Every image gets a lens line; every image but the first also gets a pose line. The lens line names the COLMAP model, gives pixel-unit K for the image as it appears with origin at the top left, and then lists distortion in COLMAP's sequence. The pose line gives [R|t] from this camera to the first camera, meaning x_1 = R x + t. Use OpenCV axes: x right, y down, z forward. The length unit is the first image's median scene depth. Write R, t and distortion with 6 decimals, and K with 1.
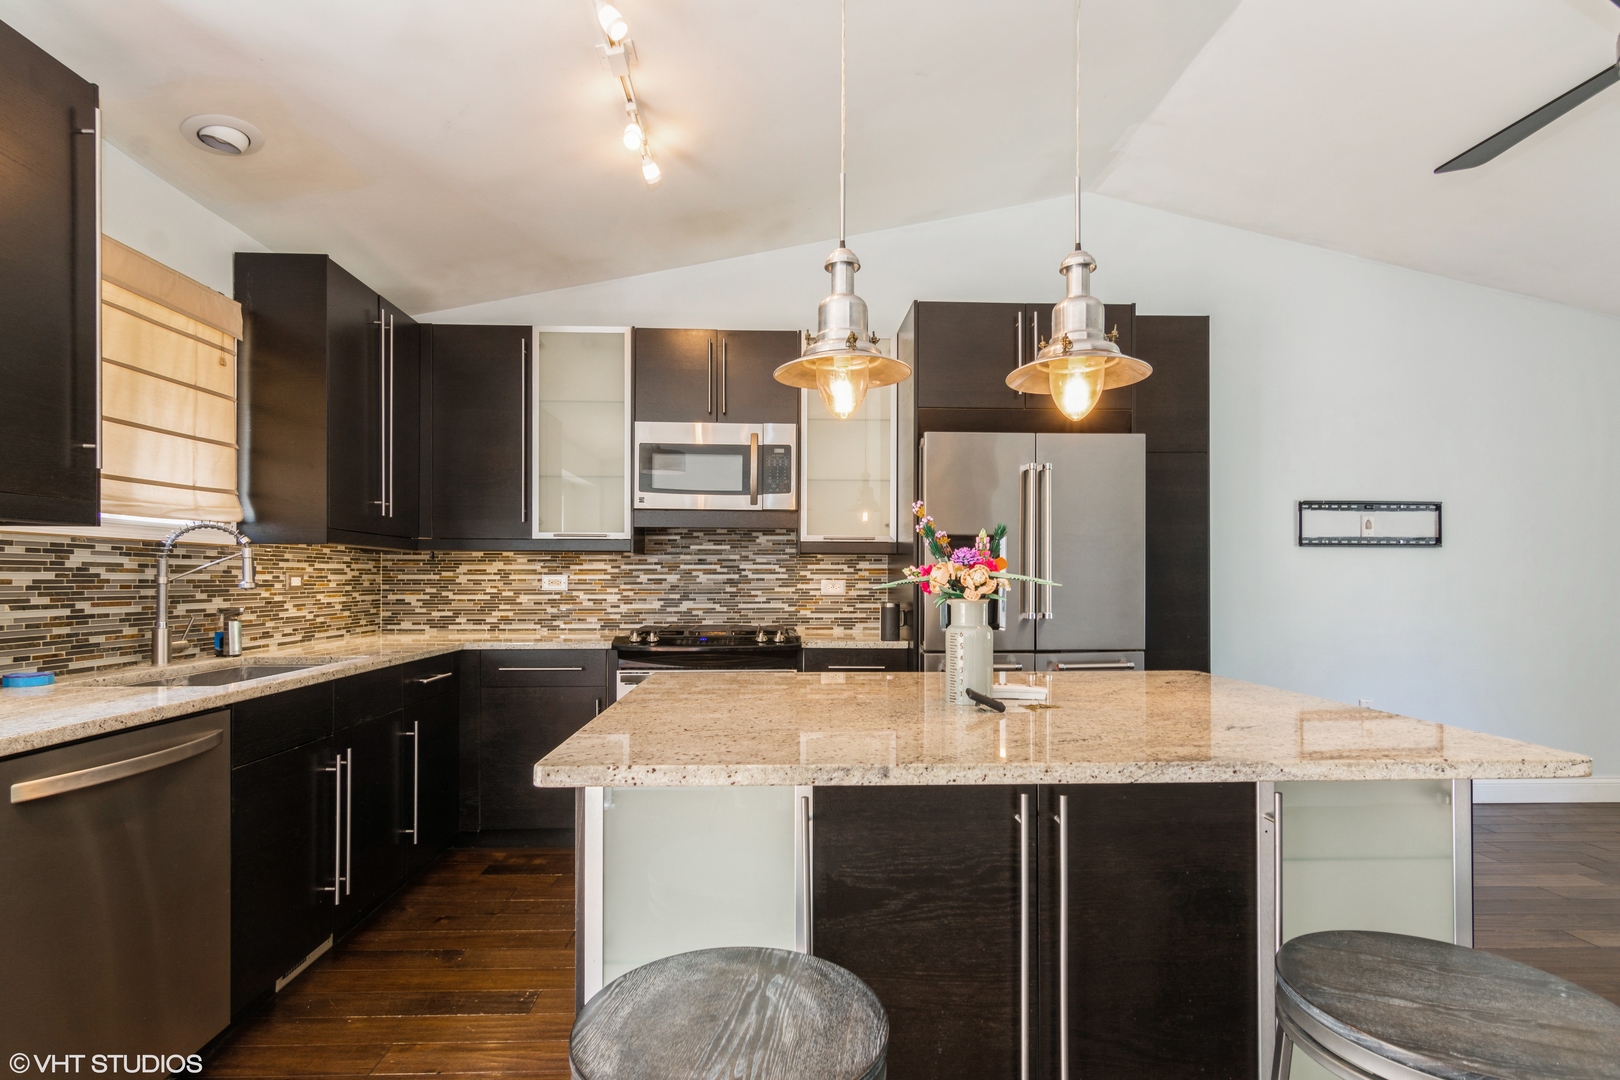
lens RADIAL K [[785.2, 0, 854.7], [0, 785.2, 575.6], [0, 0, 1]] dist [0.027281, 0.000325]
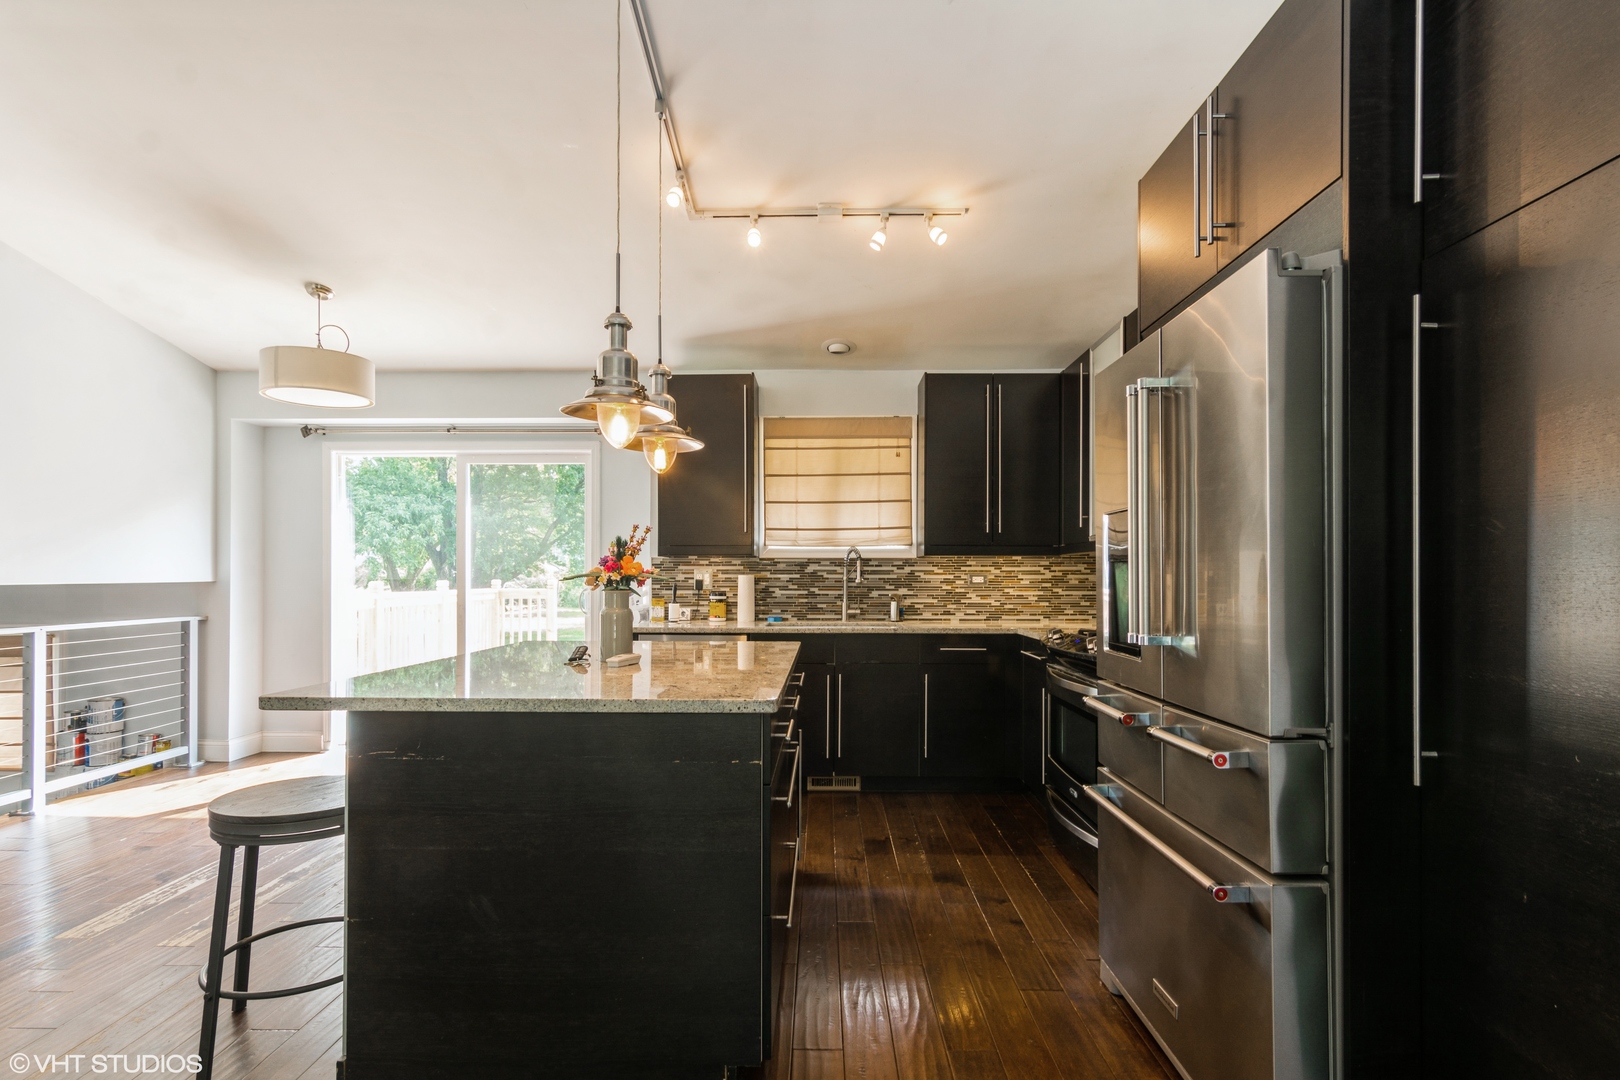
lens RADIAL K [[785.2, 0, 776.9], [0, 785.2, 575.2], [0, 0, 1]] dist [0.027281, 0.000325]
pose [[-0.060535, -0.003252, -0.998161, 0.904817], [0.001681, 0.999993, -0.003360, 0.003768], [0.998165, -0.001881, -0.060529, 0.794672]]
